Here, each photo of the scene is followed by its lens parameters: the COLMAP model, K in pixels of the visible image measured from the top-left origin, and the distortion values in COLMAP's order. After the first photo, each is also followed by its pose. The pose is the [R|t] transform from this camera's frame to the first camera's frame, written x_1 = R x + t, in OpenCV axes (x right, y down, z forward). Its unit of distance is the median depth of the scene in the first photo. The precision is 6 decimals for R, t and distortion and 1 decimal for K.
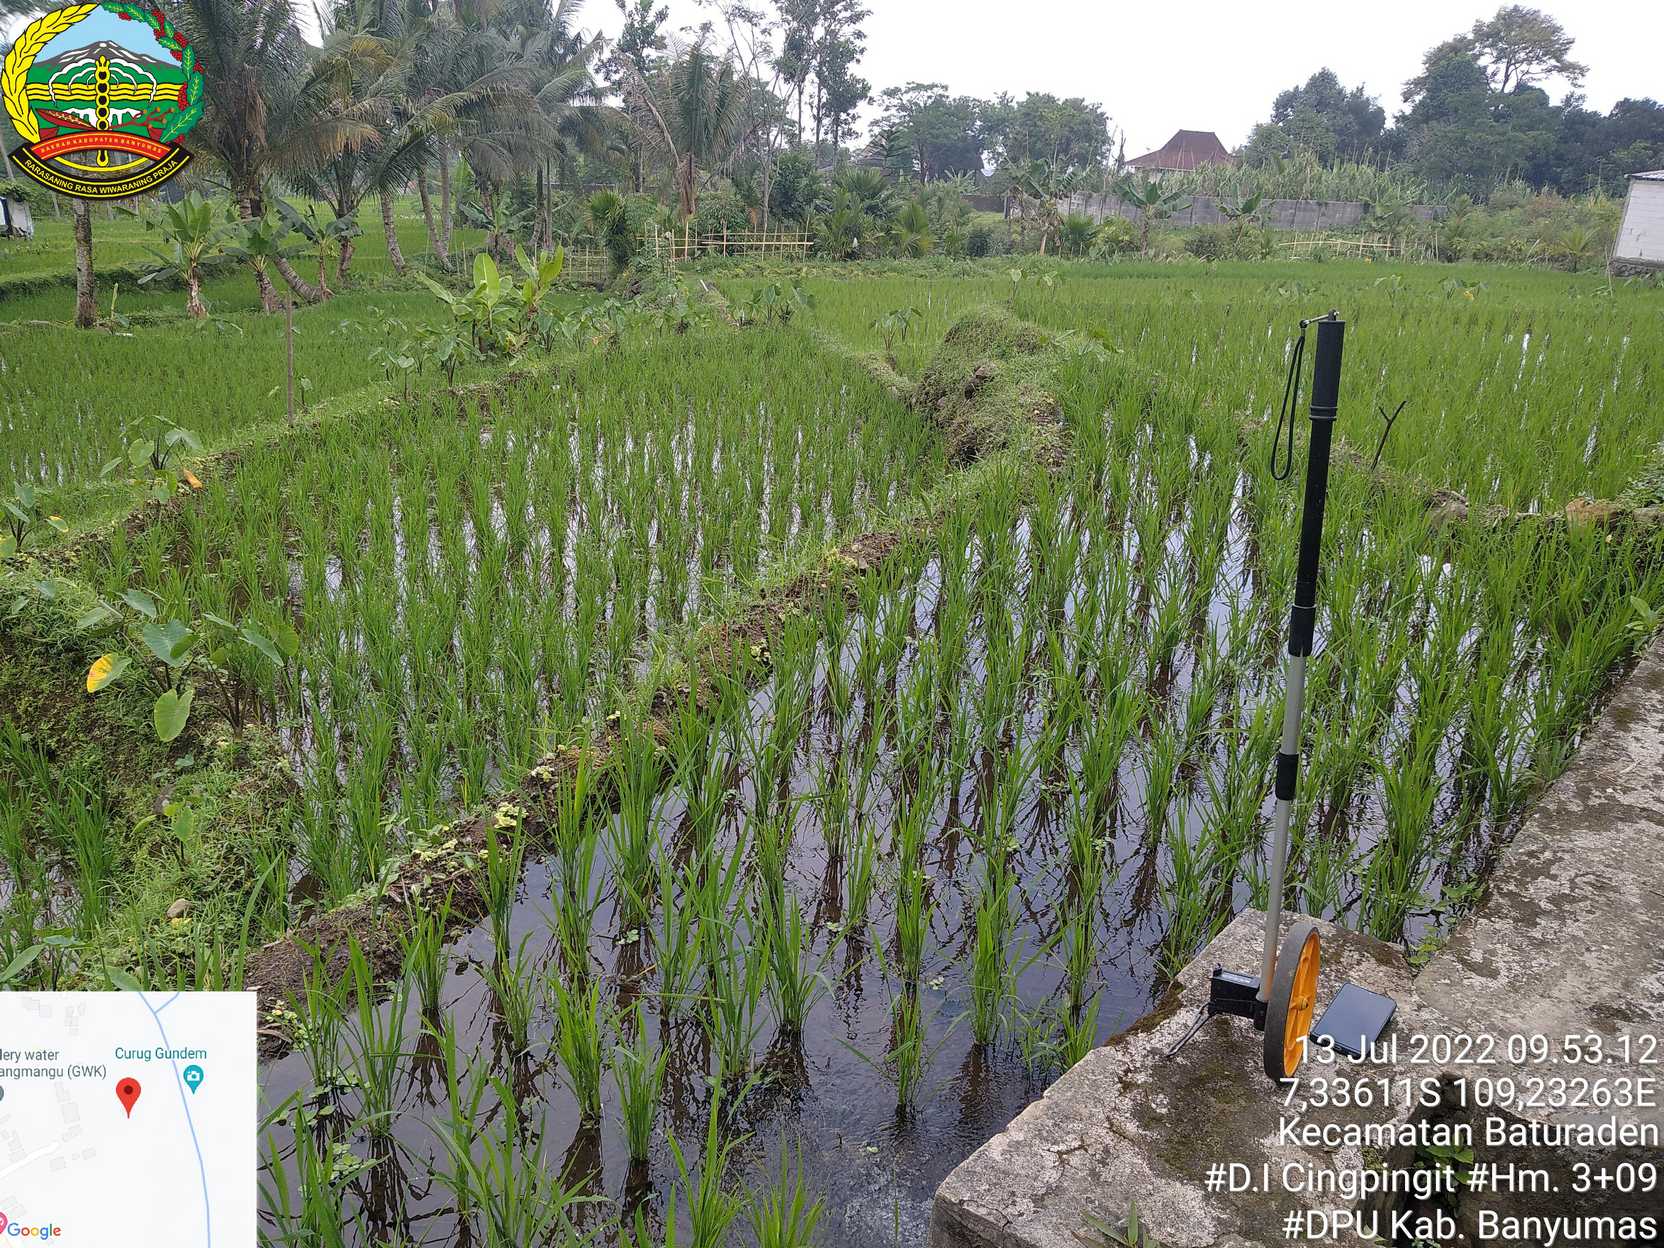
lens RADIAL K [[1434.9, 0, 804.9], [0, 1434.9, 629.8], [0, 0, 1]] dist [-0.002586, -0.005863]
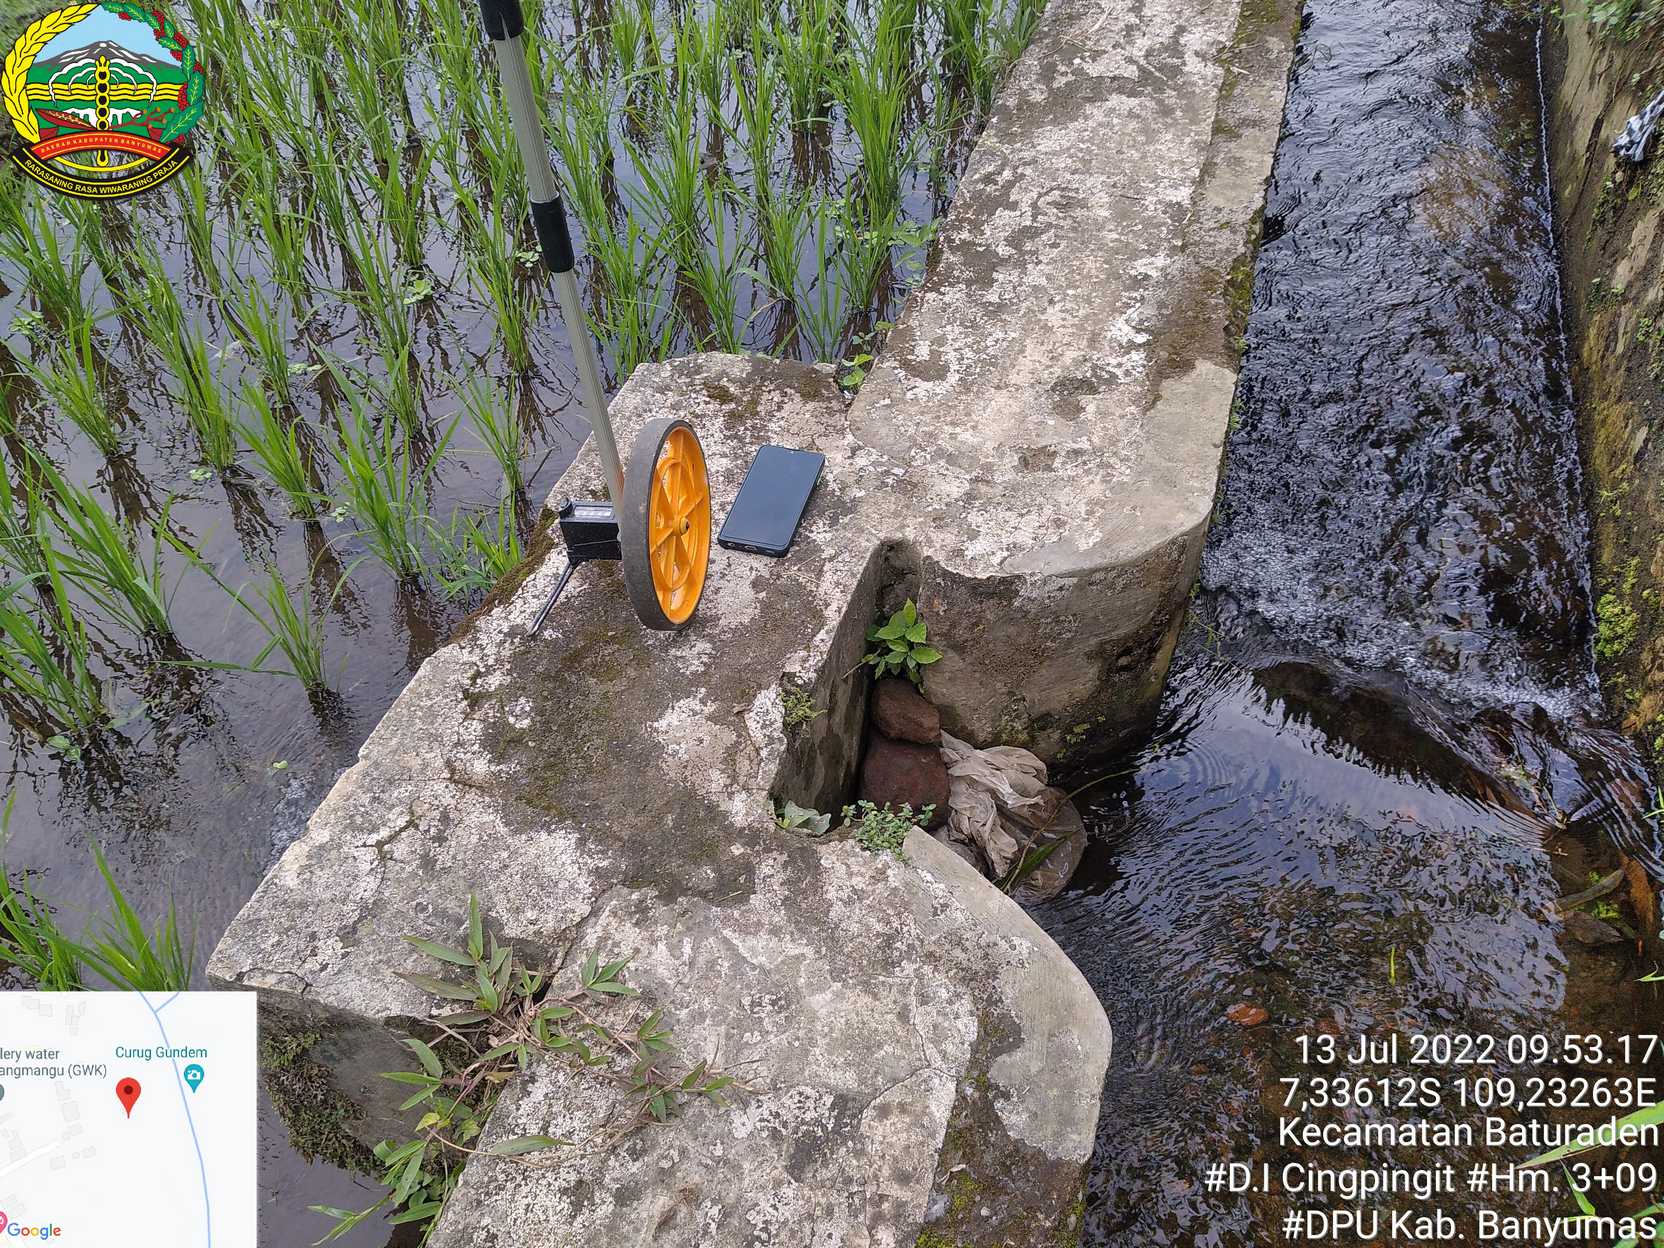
lens RADIAL K [[1434.9, 0, 796.7], [0, 1434.9, 676.0], [0, 0, 1]] dist [-0.002586, -0.005863]
pose [[0.933858, -0.310077, 0.178217, 0.151058], [0.193261, 0.856804, 0.478055, -0.007533], [-0.300931, -0.411993, 0.860059, 0.194315]]
